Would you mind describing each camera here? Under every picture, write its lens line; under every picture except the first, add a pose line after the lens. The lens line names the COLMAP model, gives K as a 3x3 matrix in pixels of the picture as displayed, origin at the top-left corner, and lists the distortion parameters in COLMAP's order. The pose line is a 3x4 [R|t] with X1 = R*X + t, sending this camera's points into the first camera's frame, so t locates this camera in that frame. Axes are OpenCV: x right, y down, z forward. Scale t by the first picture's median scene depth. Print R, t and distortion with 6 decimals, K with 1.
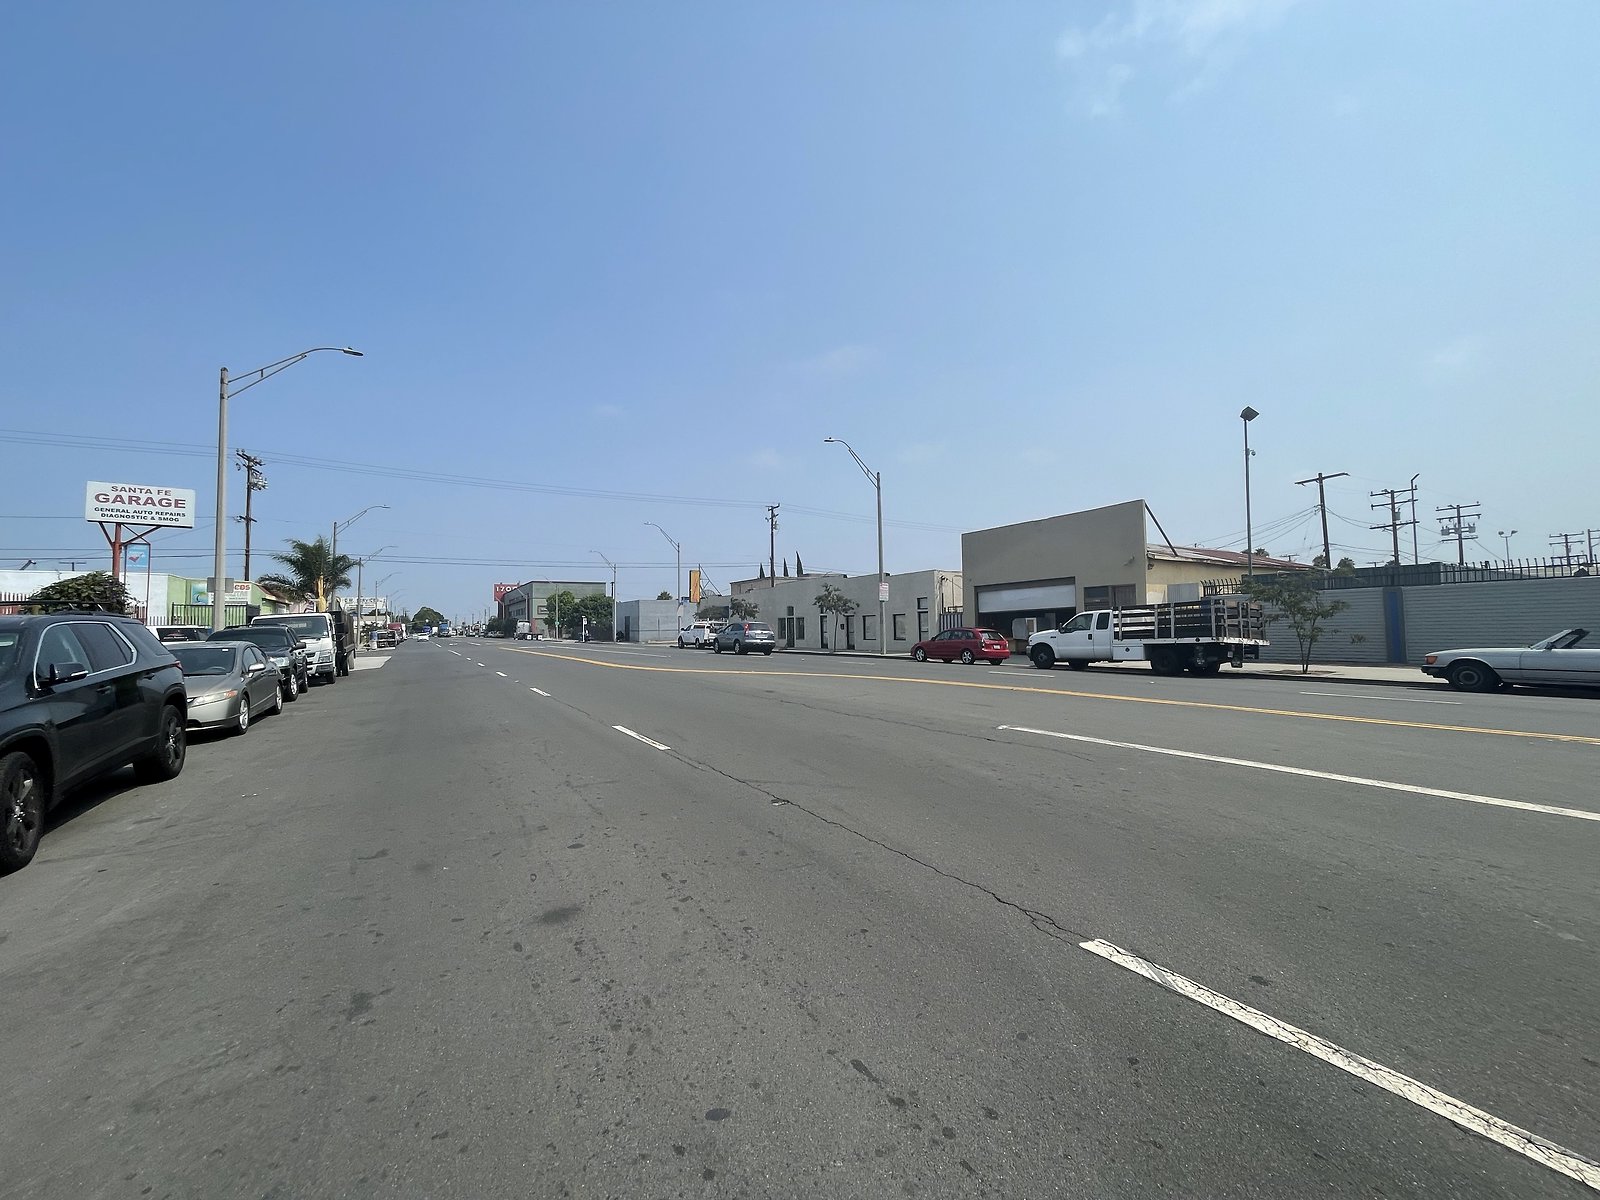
lens RADIAL K [[663.7, 0, 801.2], [0, 663.7, 609.3], [0, 0, 1]] dist [-0.000596, 0.000188]
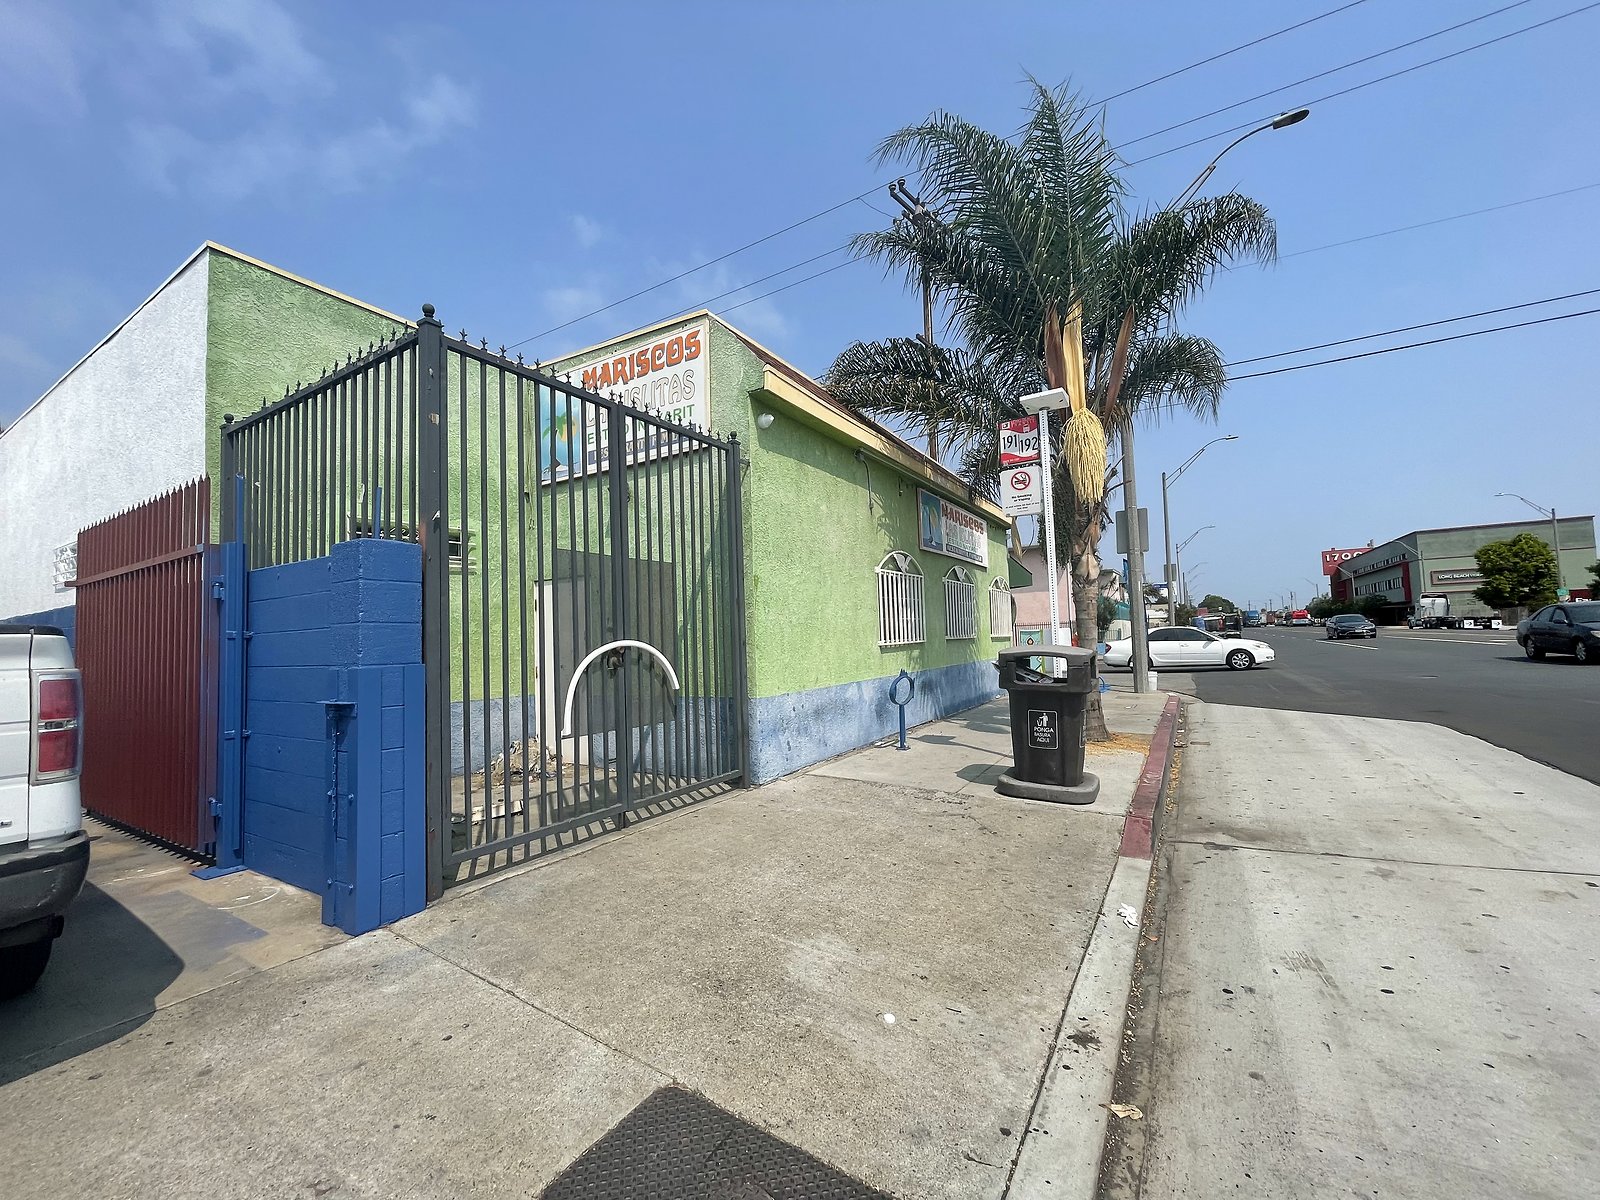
lens RADIAL K [[663.7, 0, 801.2], [0, 663.7, 609.3], [0, 0, 1]] dist [-0.000596, 0.000188]
pose [[0.480639, -0.034856, -0.876225, -0.181300], [0.052413, 0.998565, -0.010972, 0.006880], [0.875351, -0.040652, 0.481777, 0.253561]]
